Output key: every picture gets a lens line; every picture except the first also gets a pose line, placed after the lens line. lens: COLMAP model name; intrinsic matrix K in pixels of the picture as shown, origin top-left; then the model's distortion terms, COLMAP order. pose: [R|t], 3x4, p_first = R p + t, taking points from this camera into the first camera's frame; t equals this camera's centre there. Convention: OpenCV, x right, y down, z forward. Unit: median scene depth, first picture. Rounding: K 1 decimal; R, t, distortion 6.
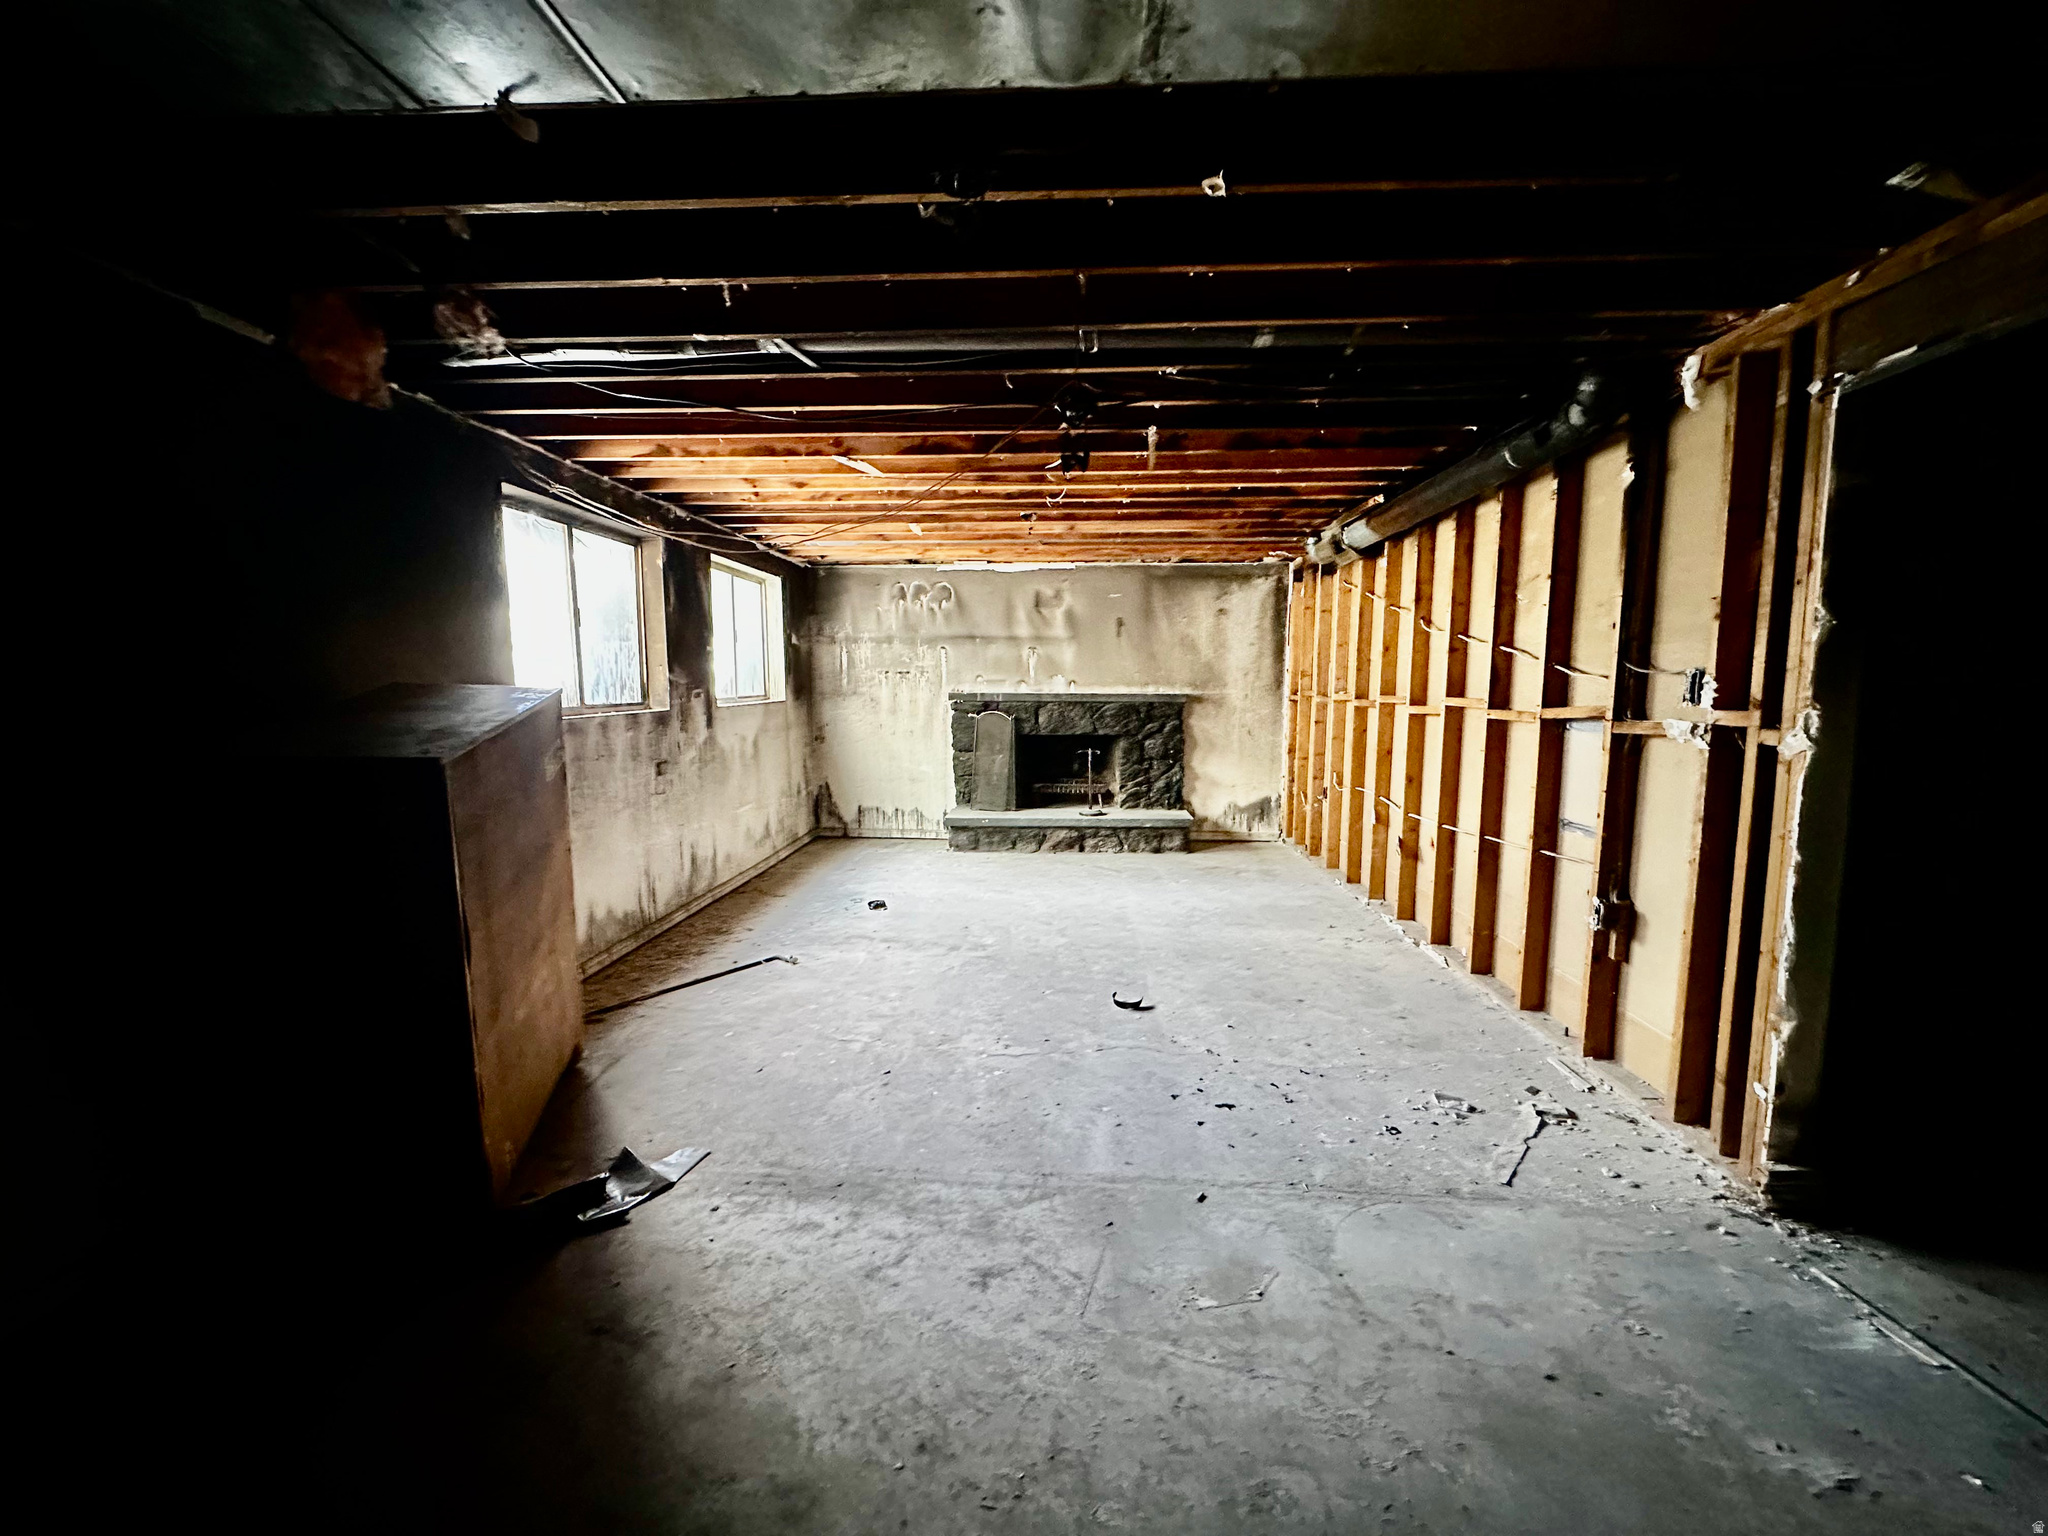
lens RADIAL K [[815.4, 0, 1023.2], [0, 815.4, 766.8], [0, 0, 1]] dist [-0.002927, 0.000571]
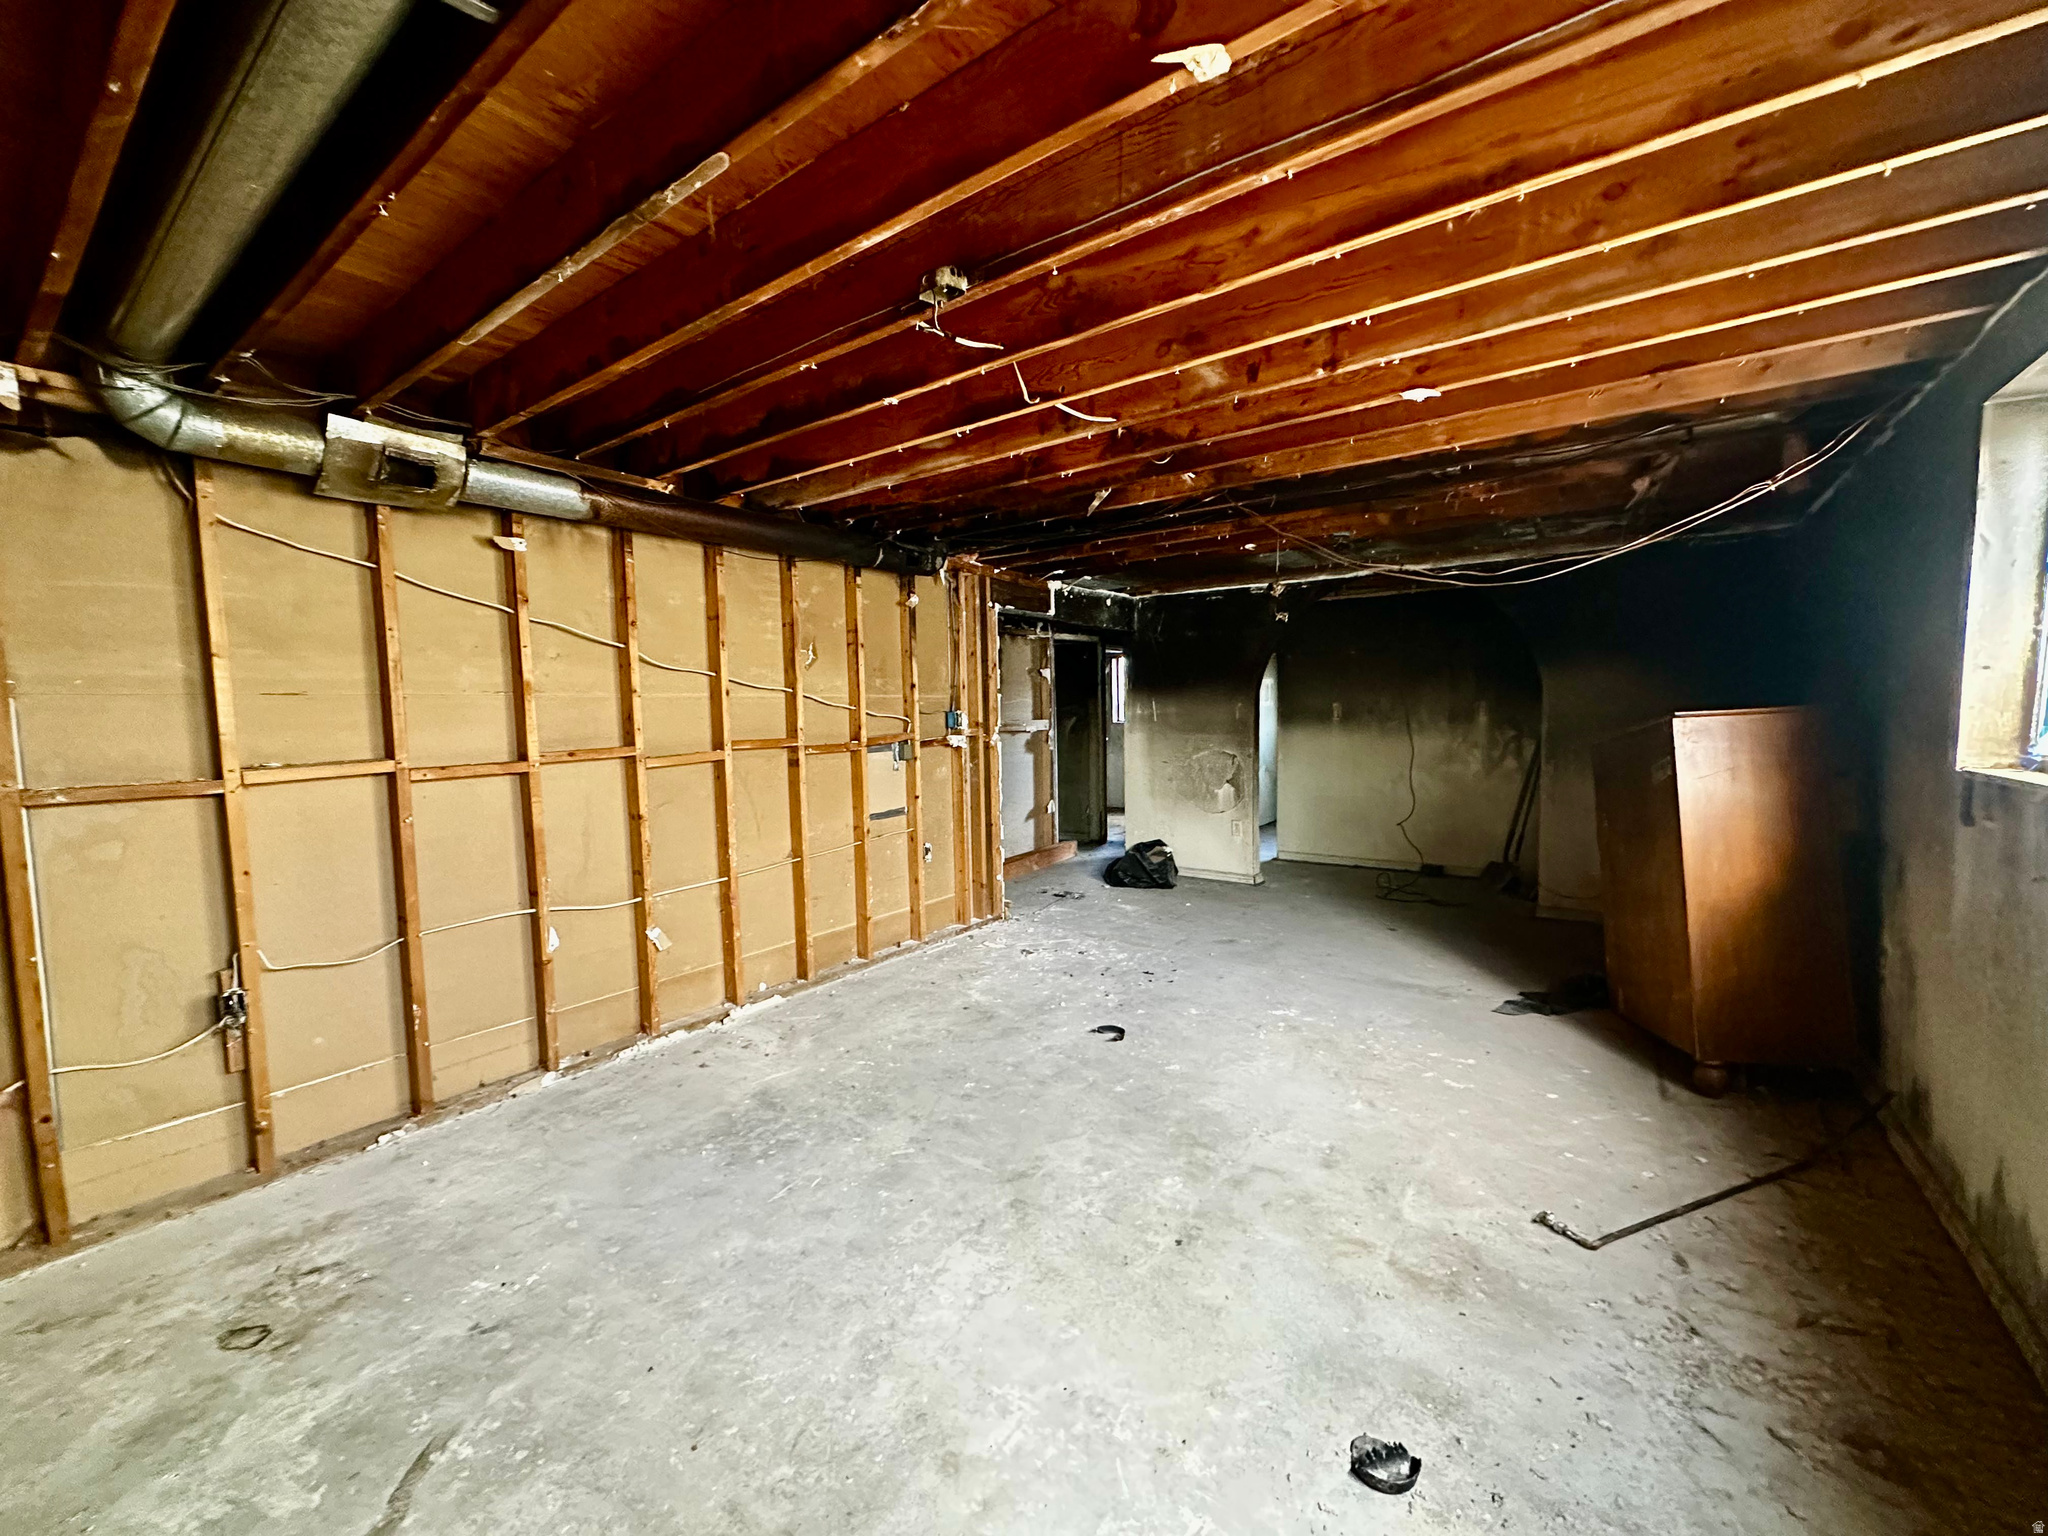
lens RADIAL K [[815.4, 0, 1023.2], [0, 815.4, 766.8], [0, 0, 1]] dist [-0.002927, 0.000571]
pose [[-0.838064, -0.022772, 0.545096, -0.389731], [0.076427, 0.984376, 0.158626, -0.247794], [-0.540192, 0.174598, -0.823230, 2.210536]]
